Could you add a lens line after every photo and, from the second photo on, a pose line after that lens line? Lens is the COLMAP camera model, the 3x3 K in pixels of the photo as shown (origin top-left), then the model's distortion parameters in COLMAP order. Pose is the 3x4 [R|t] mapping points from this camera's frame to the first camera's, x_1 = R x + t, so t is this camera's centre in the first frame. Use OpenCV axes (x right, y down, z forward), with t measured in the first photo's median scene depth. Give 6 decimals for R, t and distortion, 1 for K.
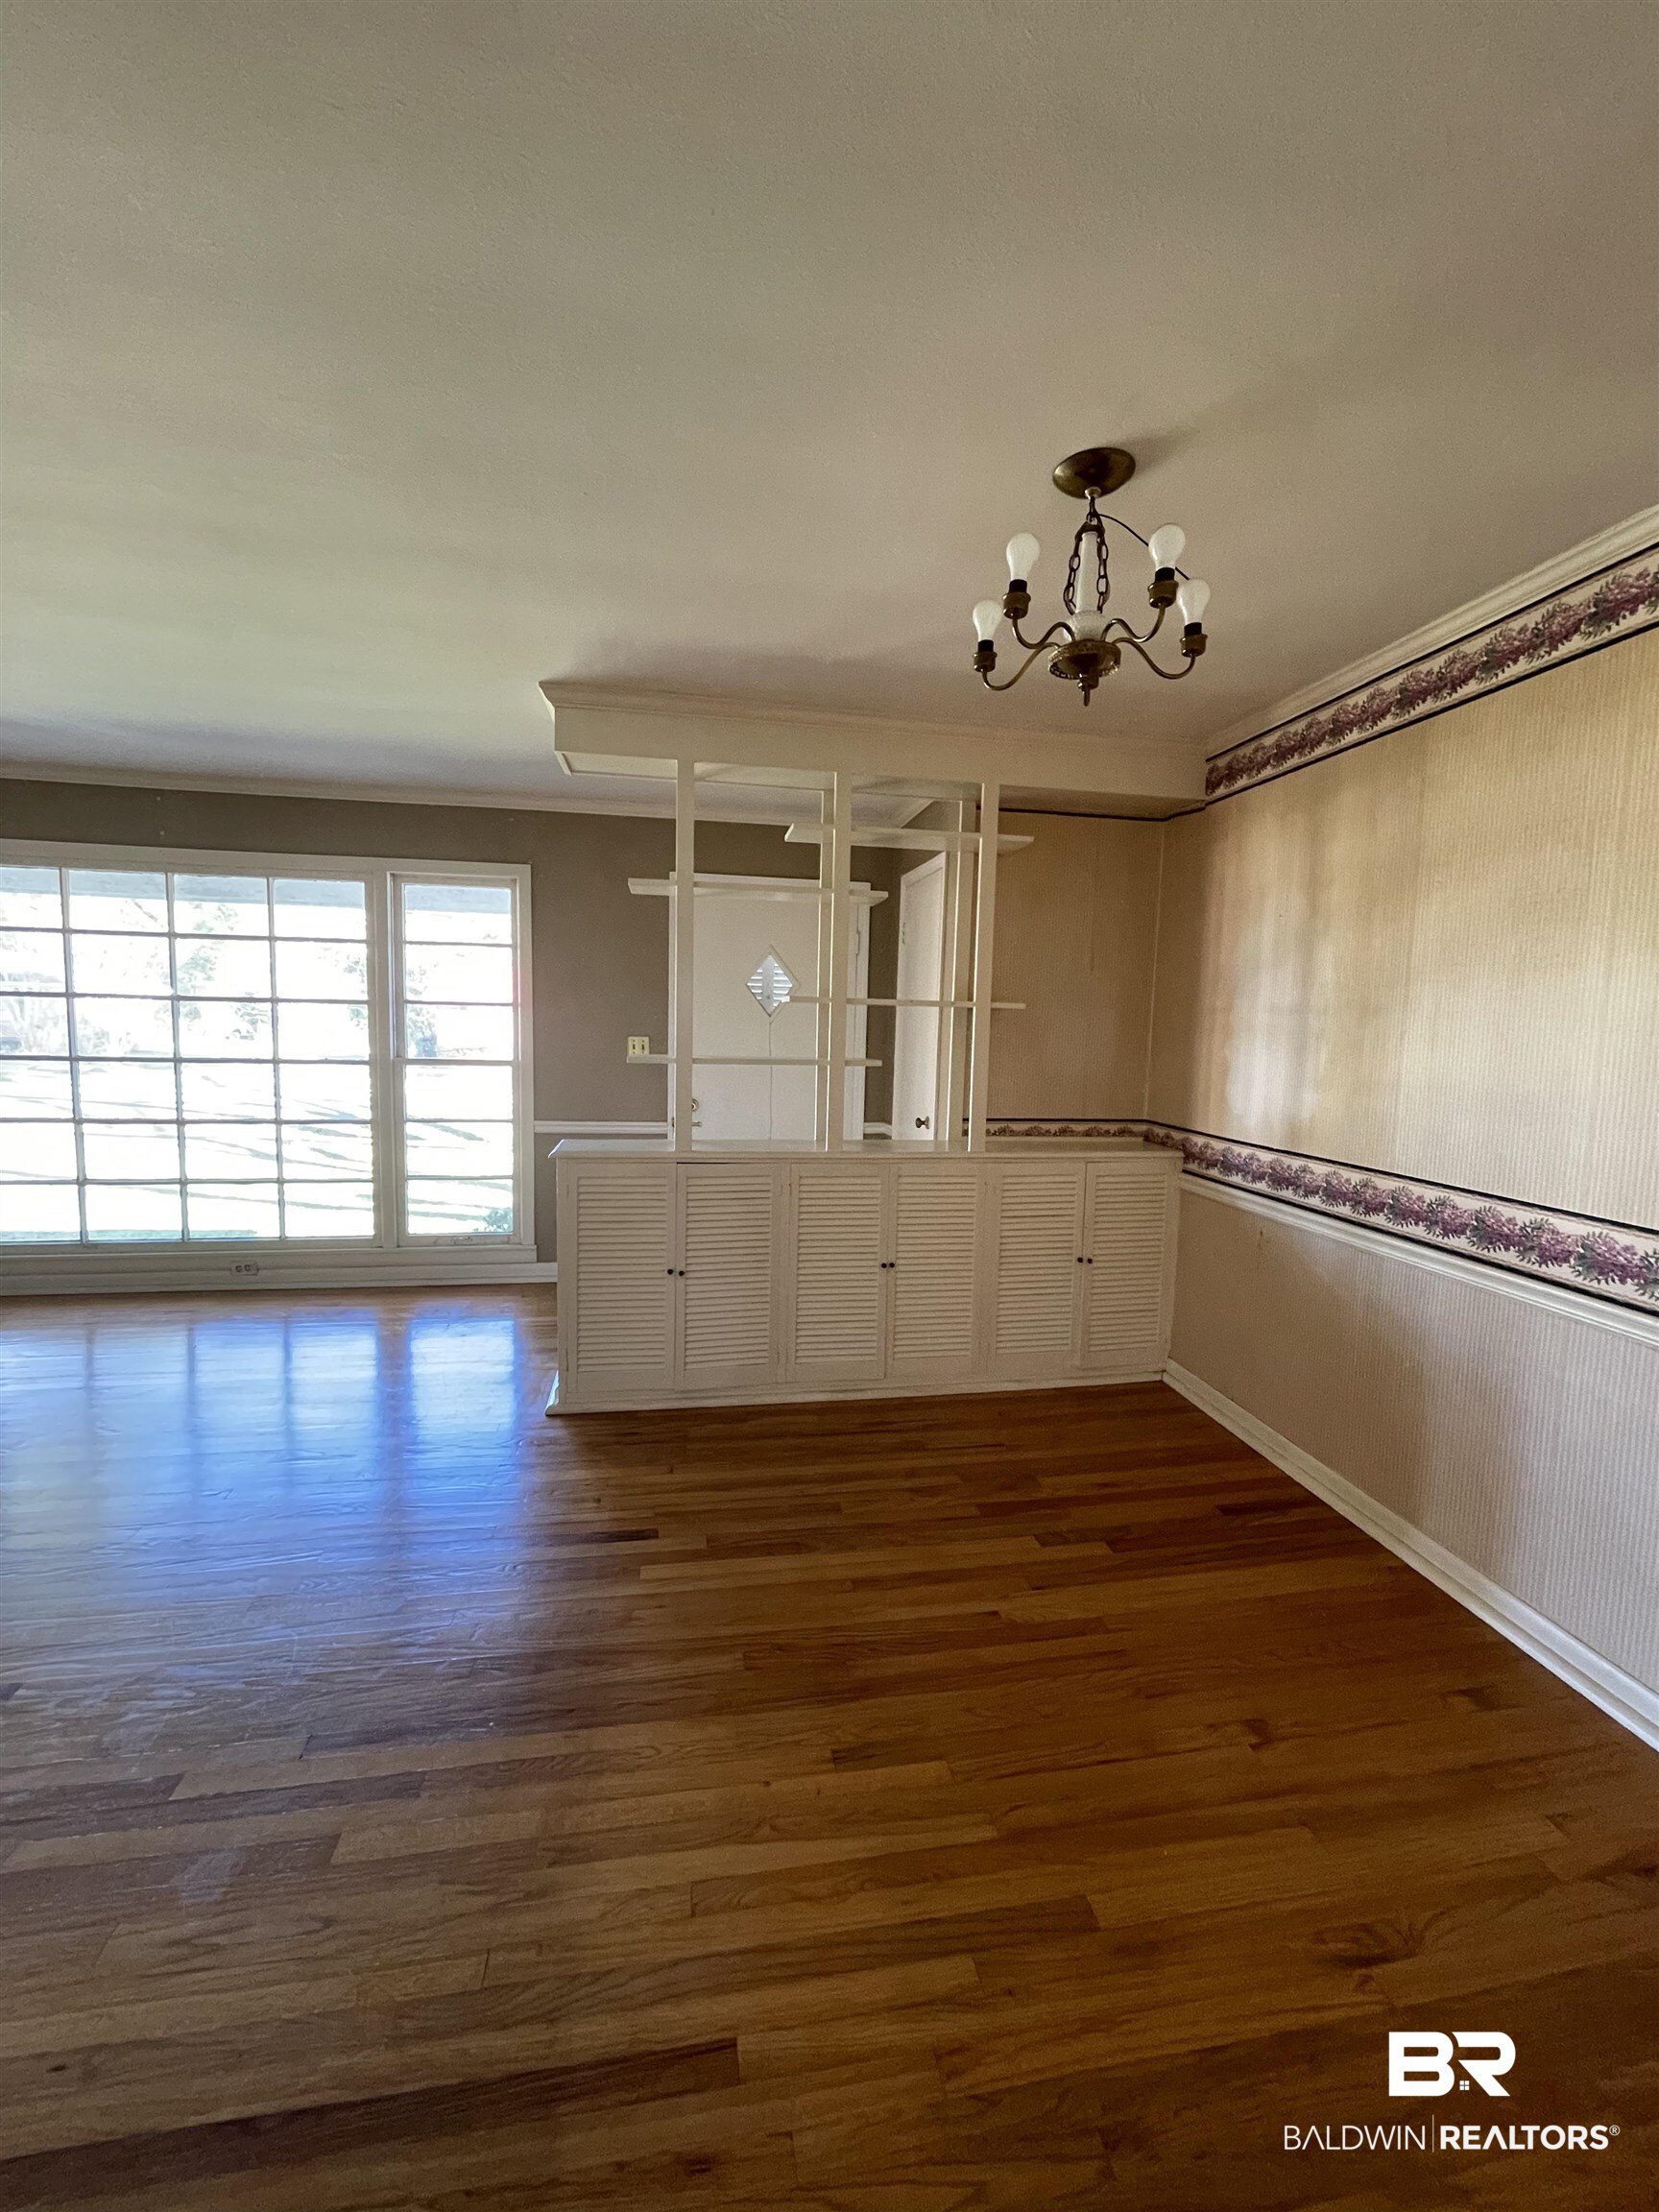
lens RADIAL K [[889.3, 0, 831.9], [0, 889.3, 1104.2], [0, 0, 1]] dist [-0.000049, -0.000084]
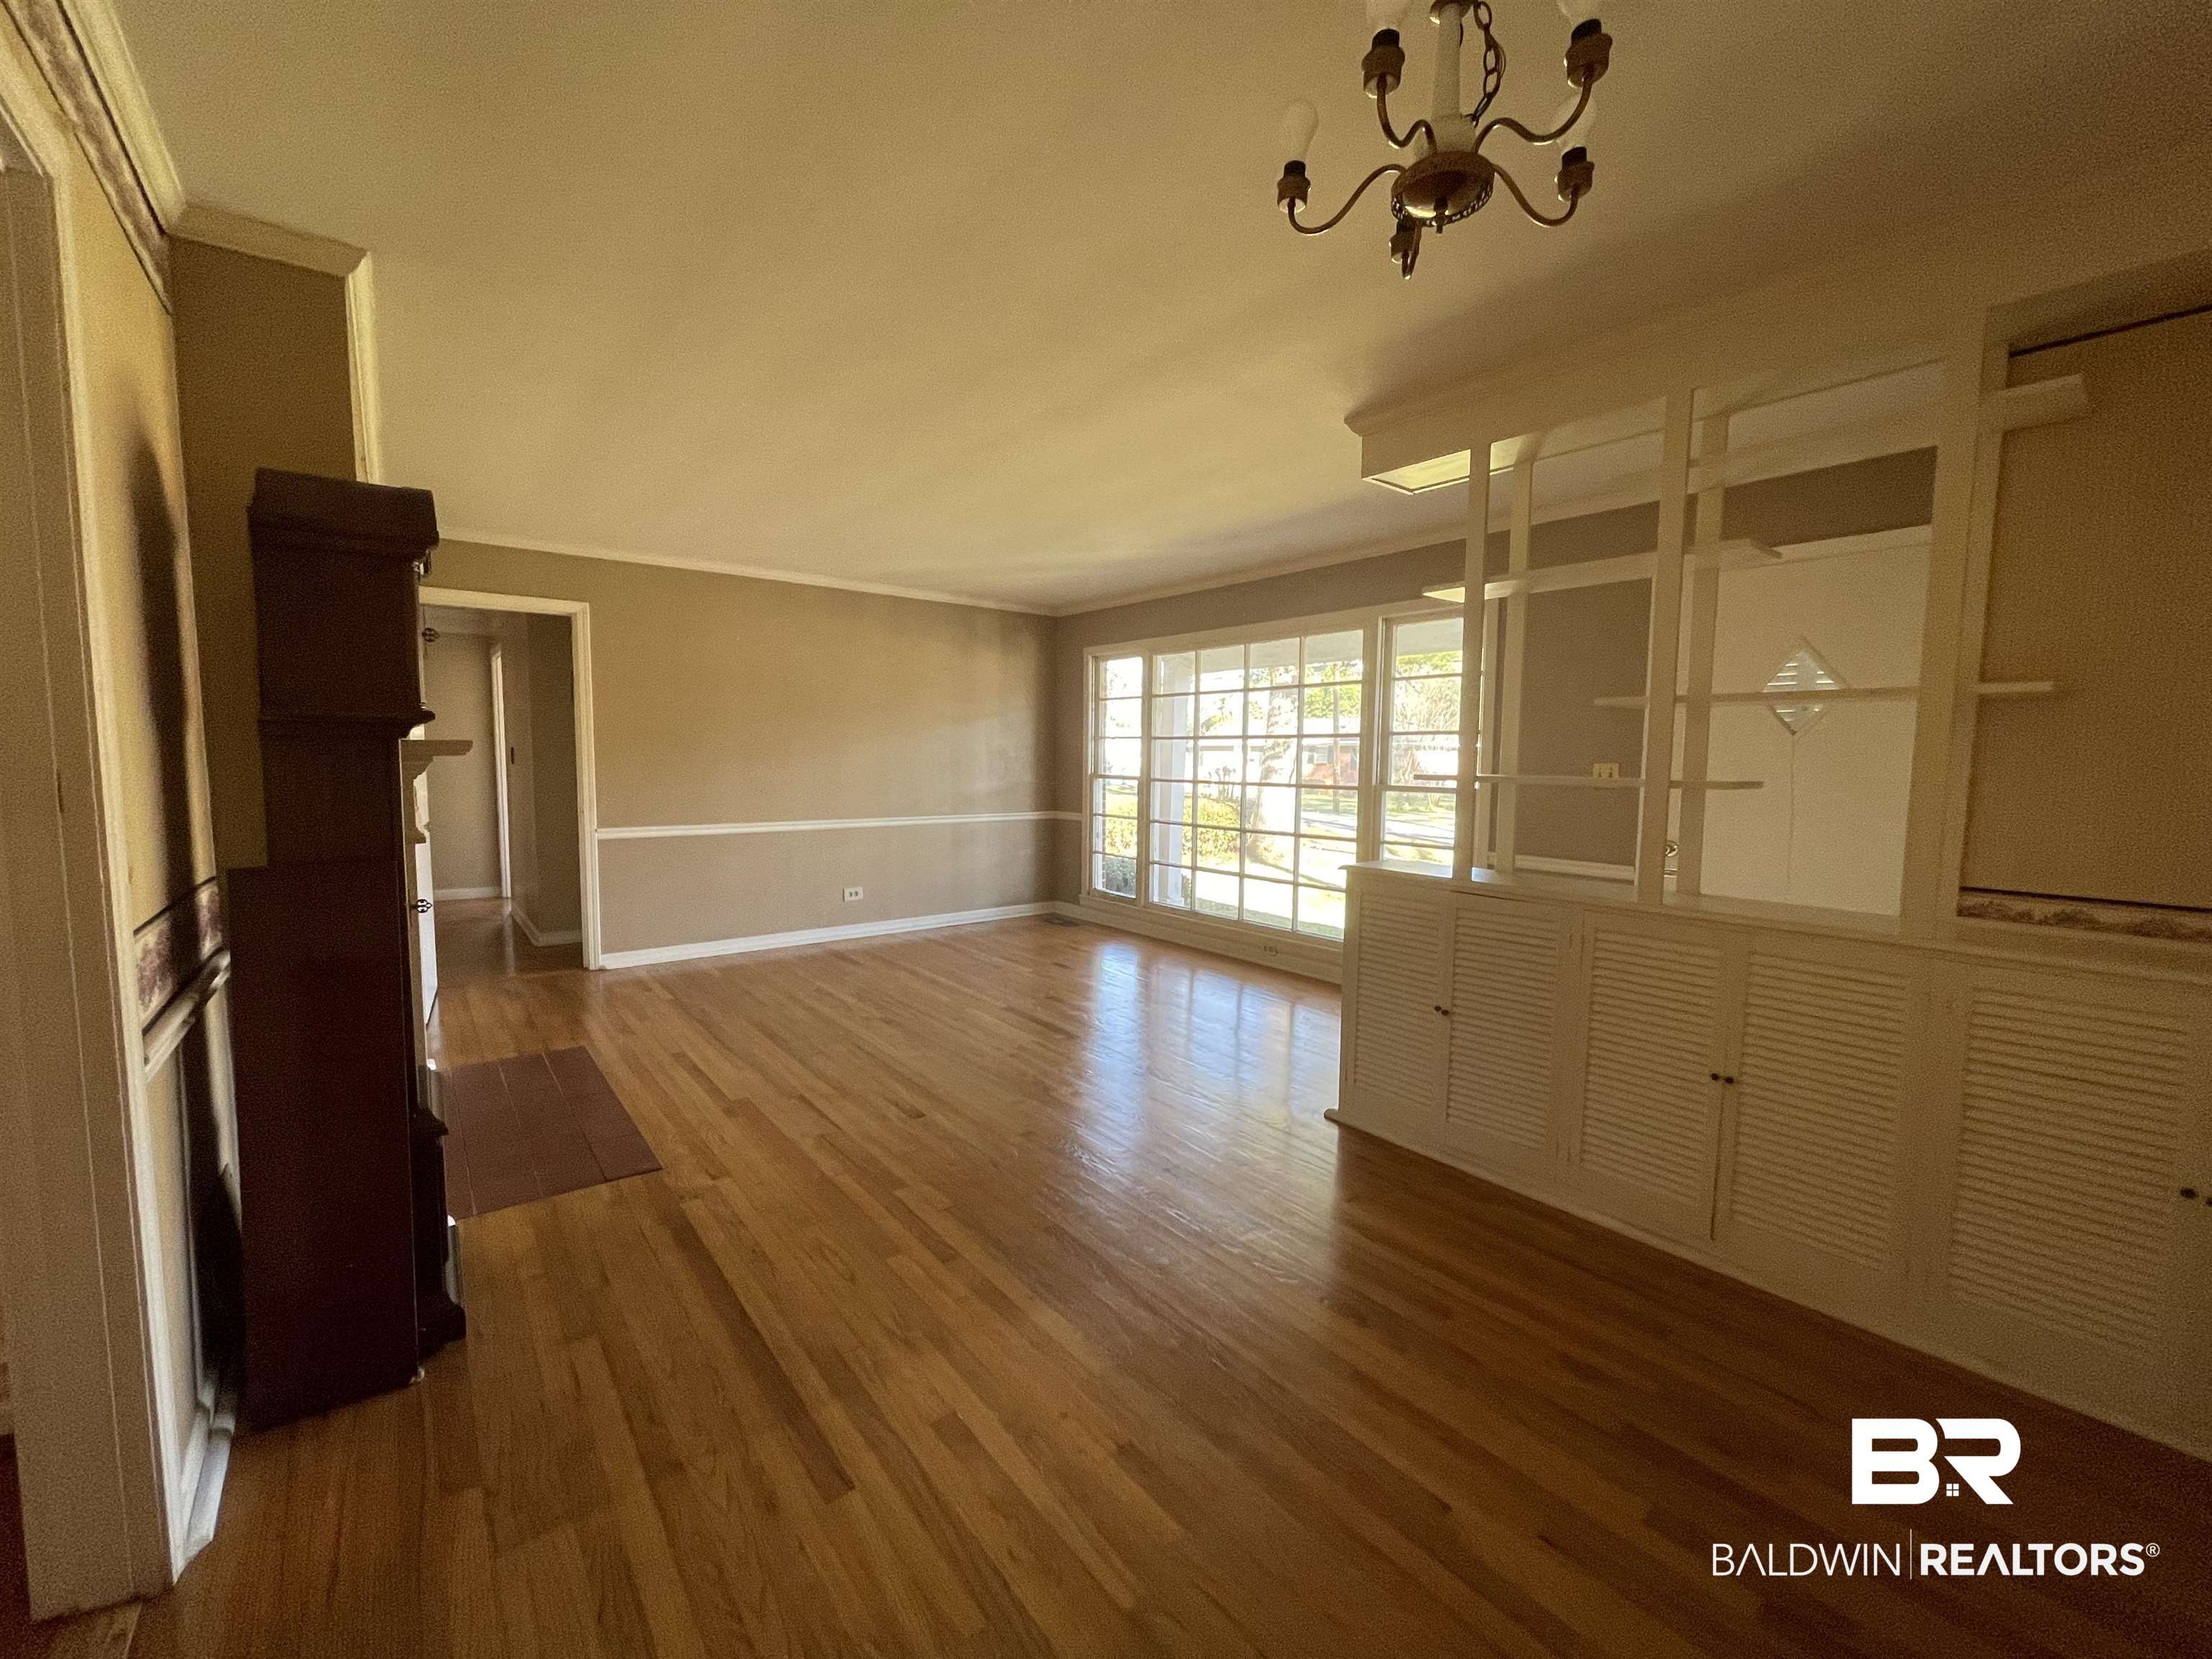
lens RADIAL K [[889.3, 0, 1106.0], [0, 889.3, 829.5], [0, 0, 1]] dist [-0.000049, -0.000084]
pose [[0.484856, 0.055516, -0.872830, 0.433965], [-0.079416, 0.996655, 0.019277, 0.012533], [0.870981, 0.059971, 0.487643, 0.236216]]
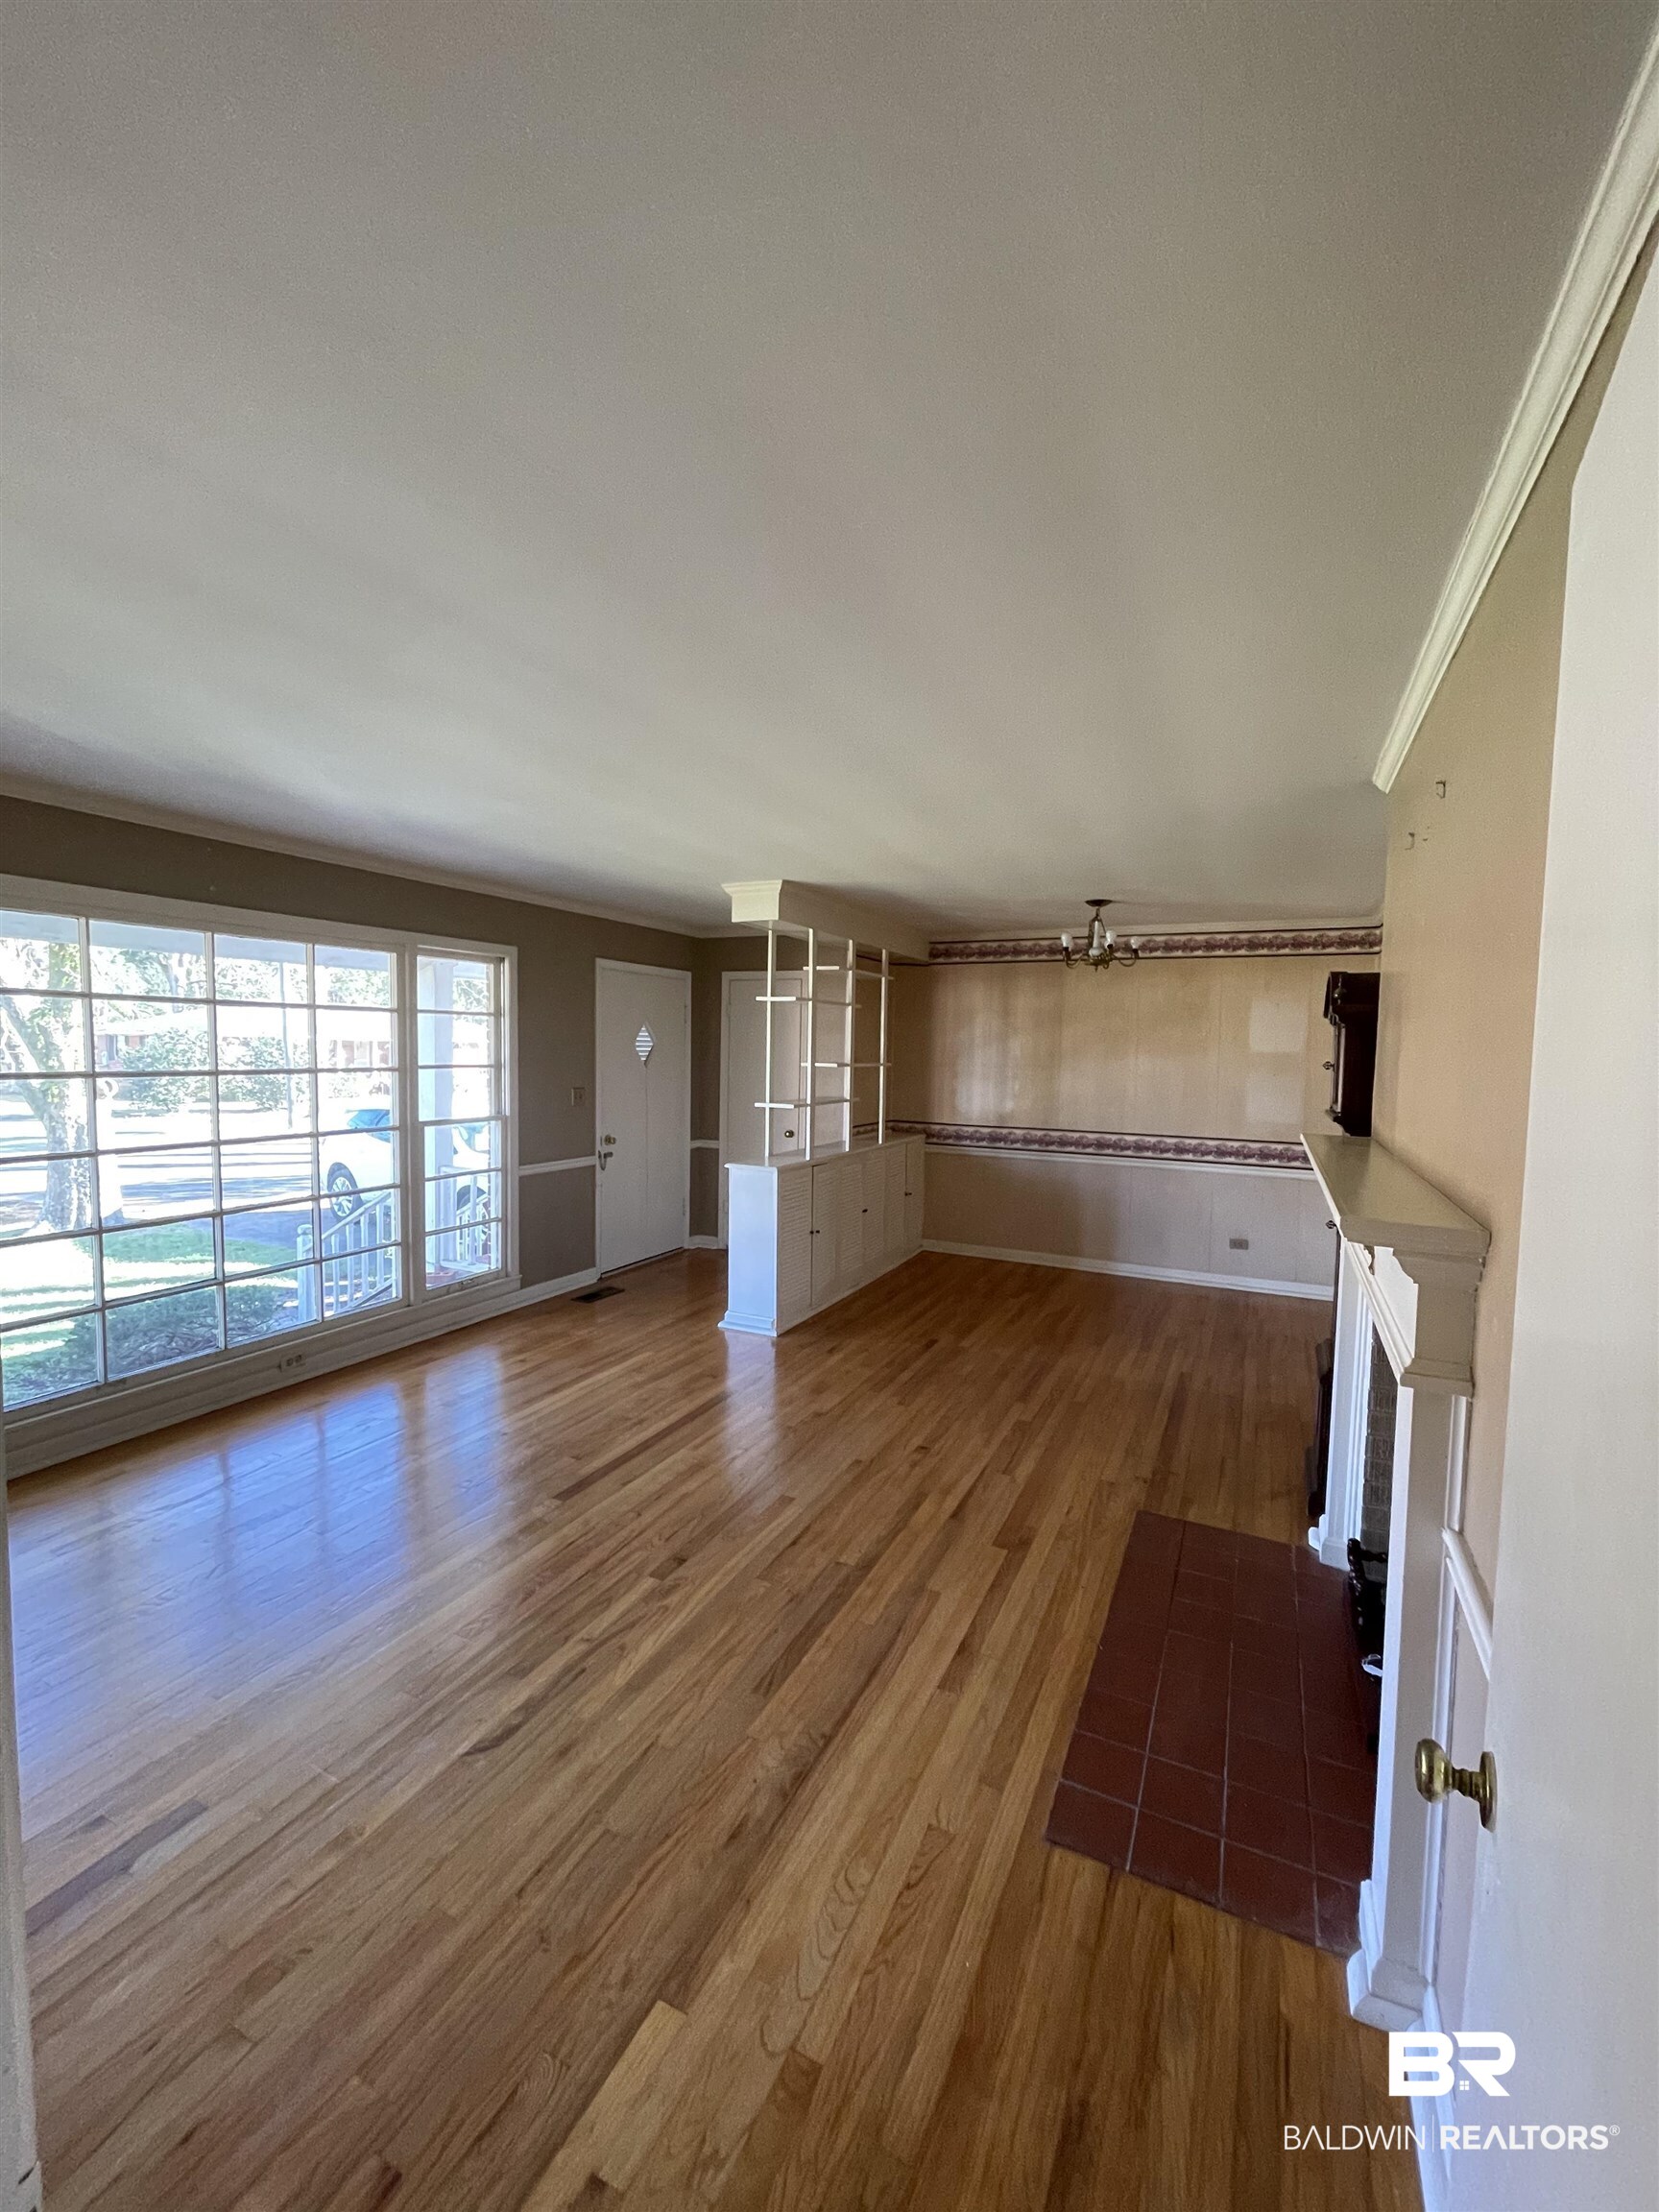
lens RADIAL K [[876.7, 0, 829.5], [0, 876.7, 1106.0], [0, 0, 1]] dist [-0.036460, 0.008464]
pose [[0.589119, -0.065318, 0.805402, -1.408569], [0.072022, 0.997005, 0.028176, -0.086268], [-0.804830, 0.041407, 0.592059, 0.003969]]
